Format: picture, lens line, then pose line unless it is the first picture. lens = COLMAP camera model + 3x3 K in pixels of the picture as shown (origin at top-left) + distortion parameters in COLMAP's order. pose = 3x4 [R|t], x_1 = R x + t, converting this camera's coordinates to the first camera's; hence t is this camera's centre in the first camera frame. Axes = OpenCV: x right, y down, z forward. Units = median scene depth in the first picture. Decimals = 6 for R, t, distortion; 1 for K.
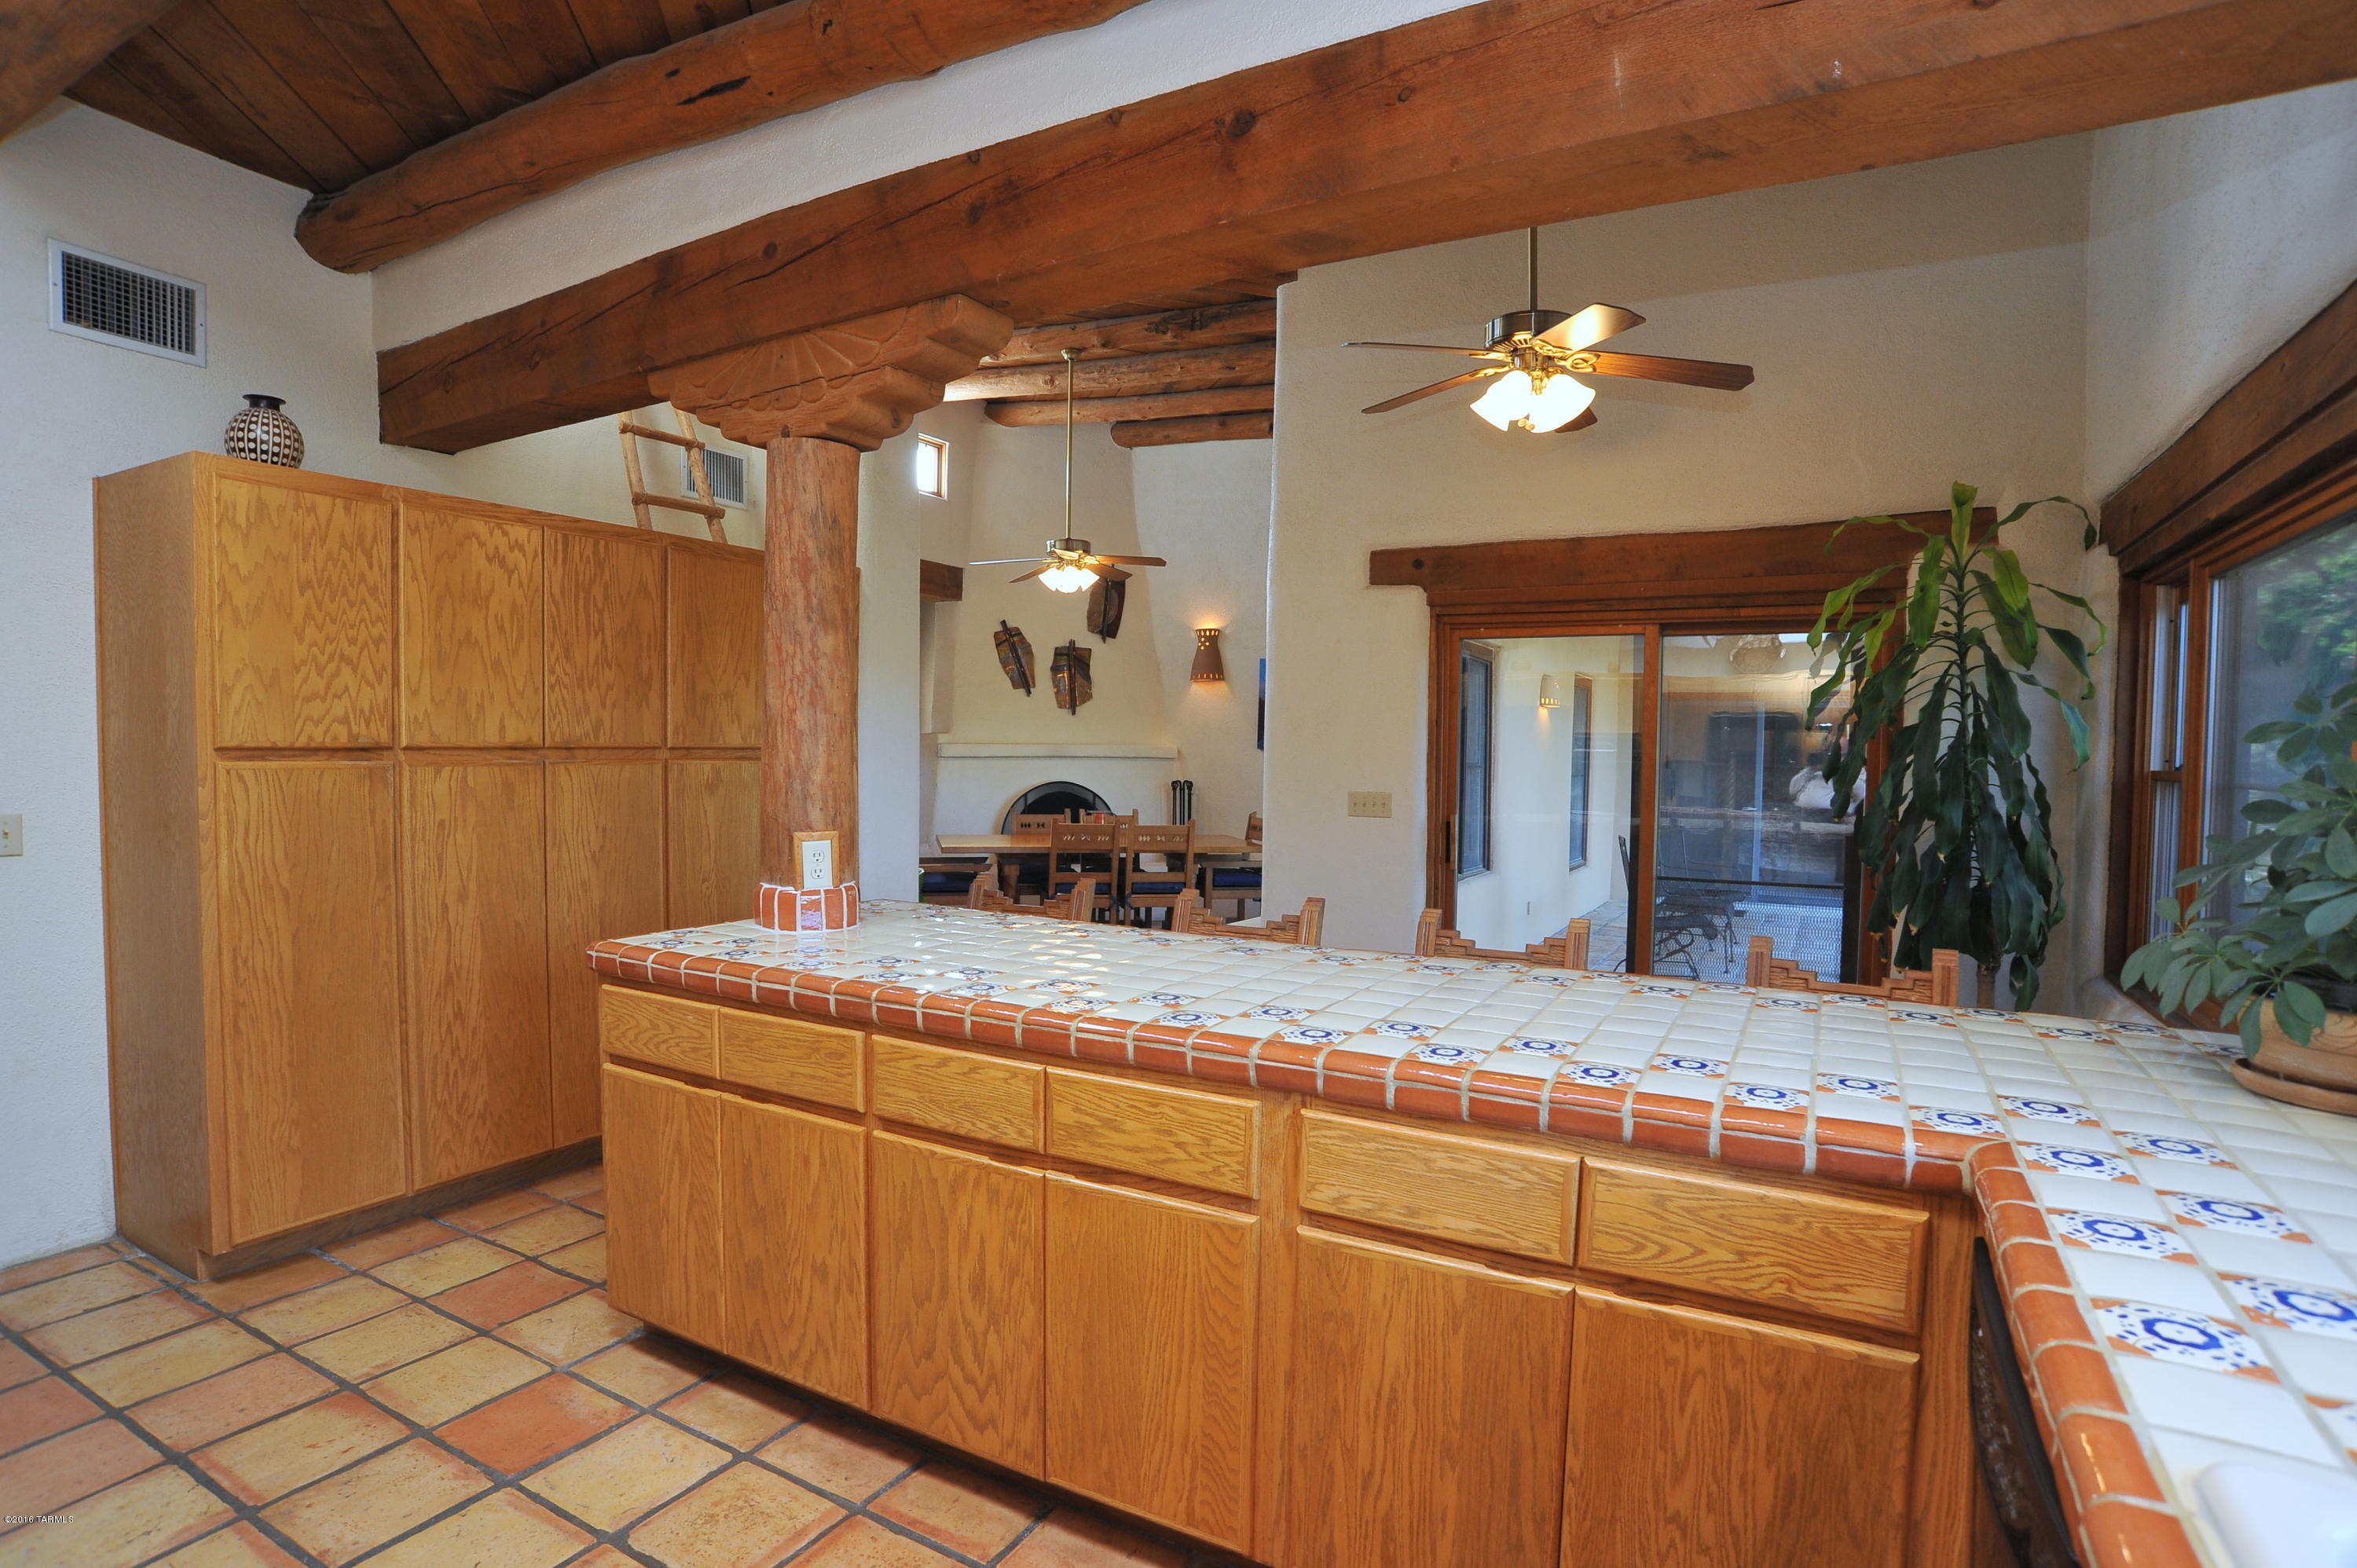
lens RADIAL K [[1306.6, 0, 1172.7], [0, 1306.6, 793.1], [0, 0, 1]] dist [-0.123148, 0.071332]
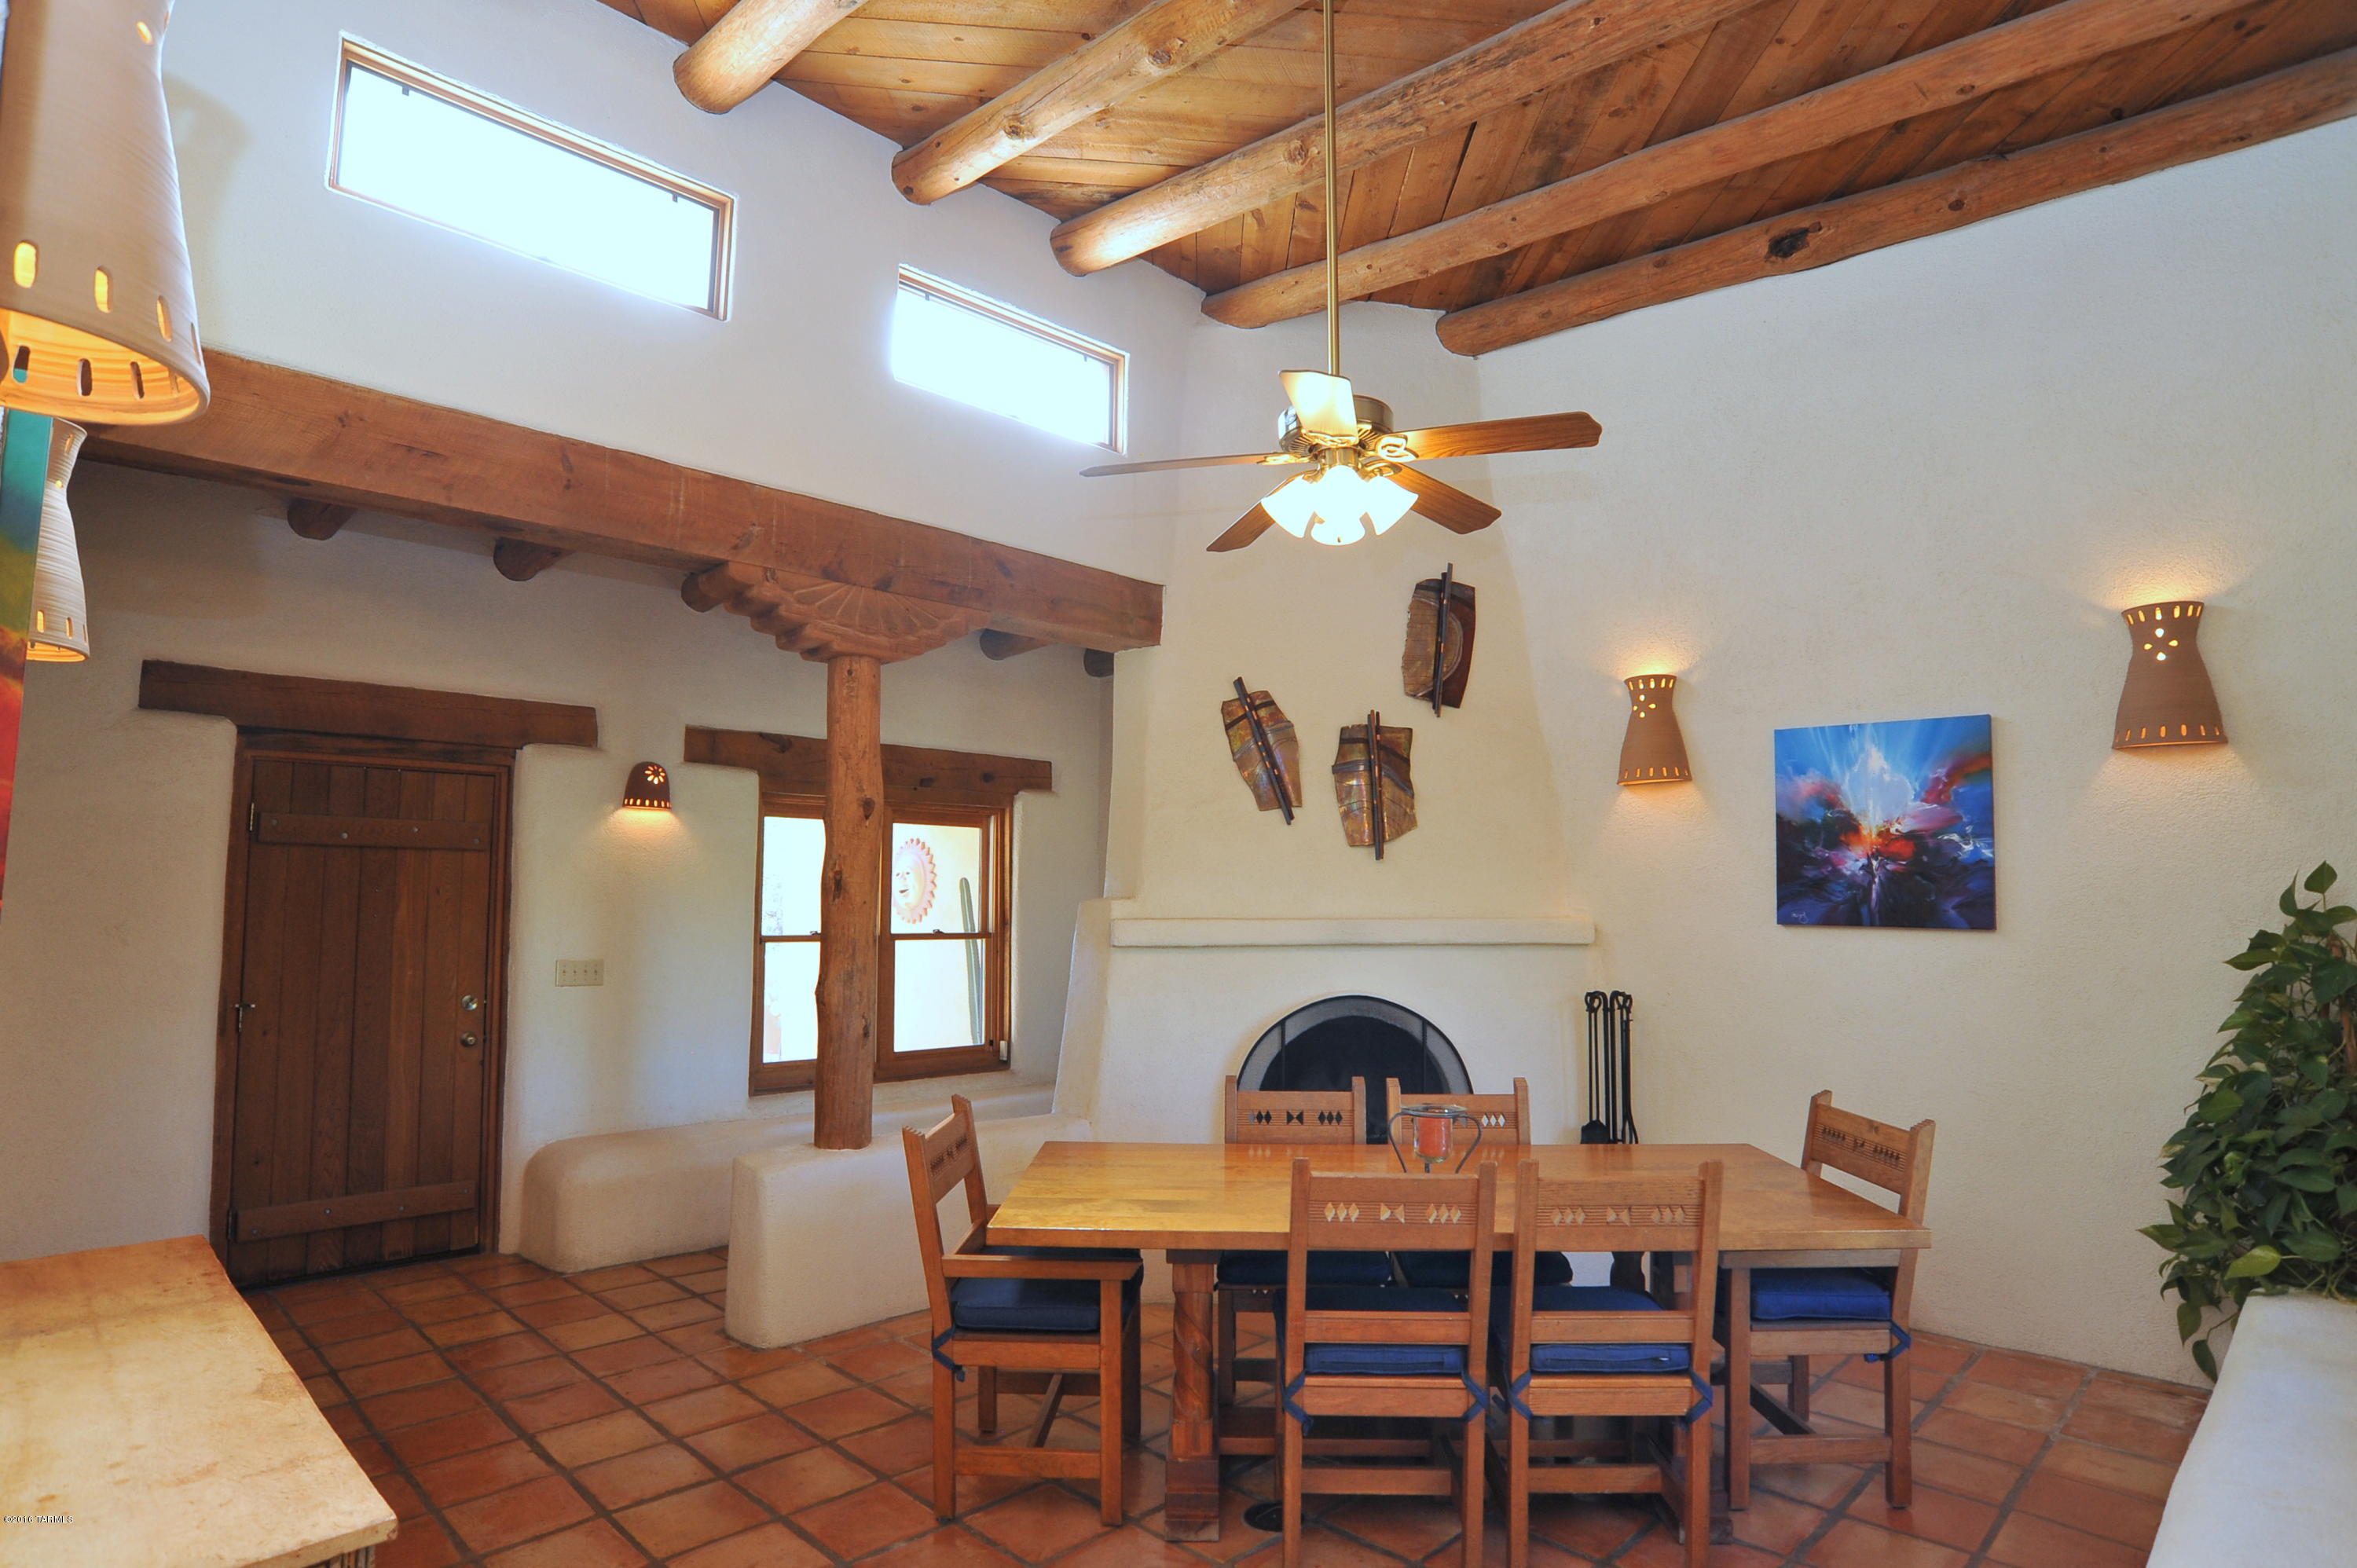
lens RADIAL K [[1306.6, 0, 1172.7], [0, 1306.6, 793.1], [0, 0, 1]] dist [-0.123148, 0.071332]
pose [[0.967343, -0.030785, -0.251596, -0.026433], [0.000556, 0.992853, -0.119346, -0.025717], [0.253472, 0.115308, 0.960446, 0.500102]]
